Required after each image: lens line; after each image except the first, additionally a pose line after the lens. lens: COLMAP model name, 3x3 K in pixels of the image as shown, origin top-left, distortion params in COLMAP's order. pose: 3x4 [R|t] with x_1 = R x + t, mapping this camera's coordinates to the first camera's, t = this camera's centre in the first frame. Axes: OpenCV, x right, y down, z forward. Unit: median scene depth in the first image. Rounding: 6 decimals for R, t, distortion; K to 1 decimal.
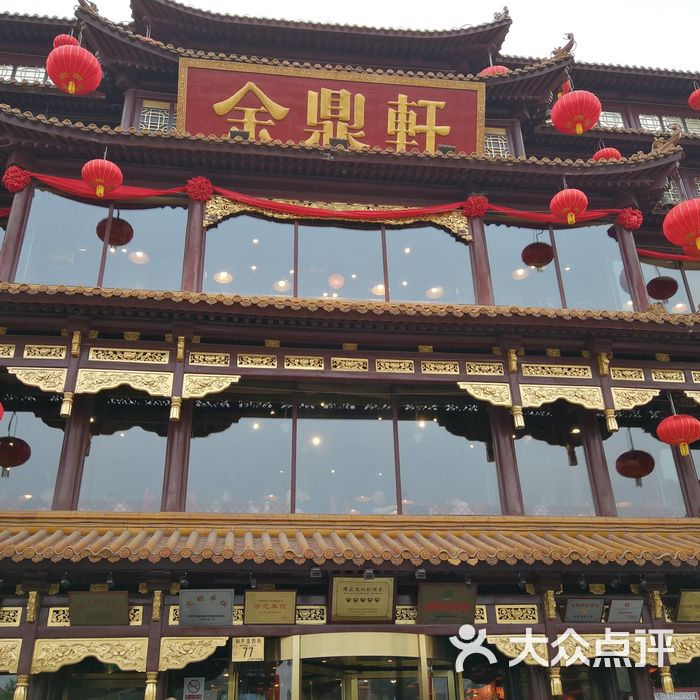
lens RADIAL K [[769.5, 0, 354.9], [0, 769.5, 336.9], [0, 0, 1]] dist [0.031115, 0.000000]
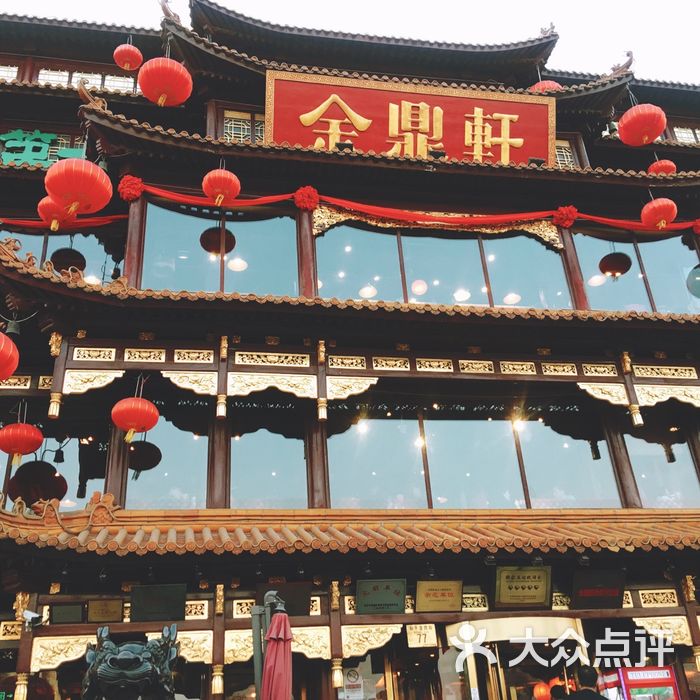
lens RADIAL K [[787.1, 0, 356.3], [0, 787.1, 334.3], [0, 0, 1]] dist [0.044599, 0.000000]
pose [[0.997766, -0.004284, 0.066675, -0.240508], [0.005182, 0.999898, -0.013307, 0.005049], [-0.066611, 0.013622, 0.997686, -0.063478]]
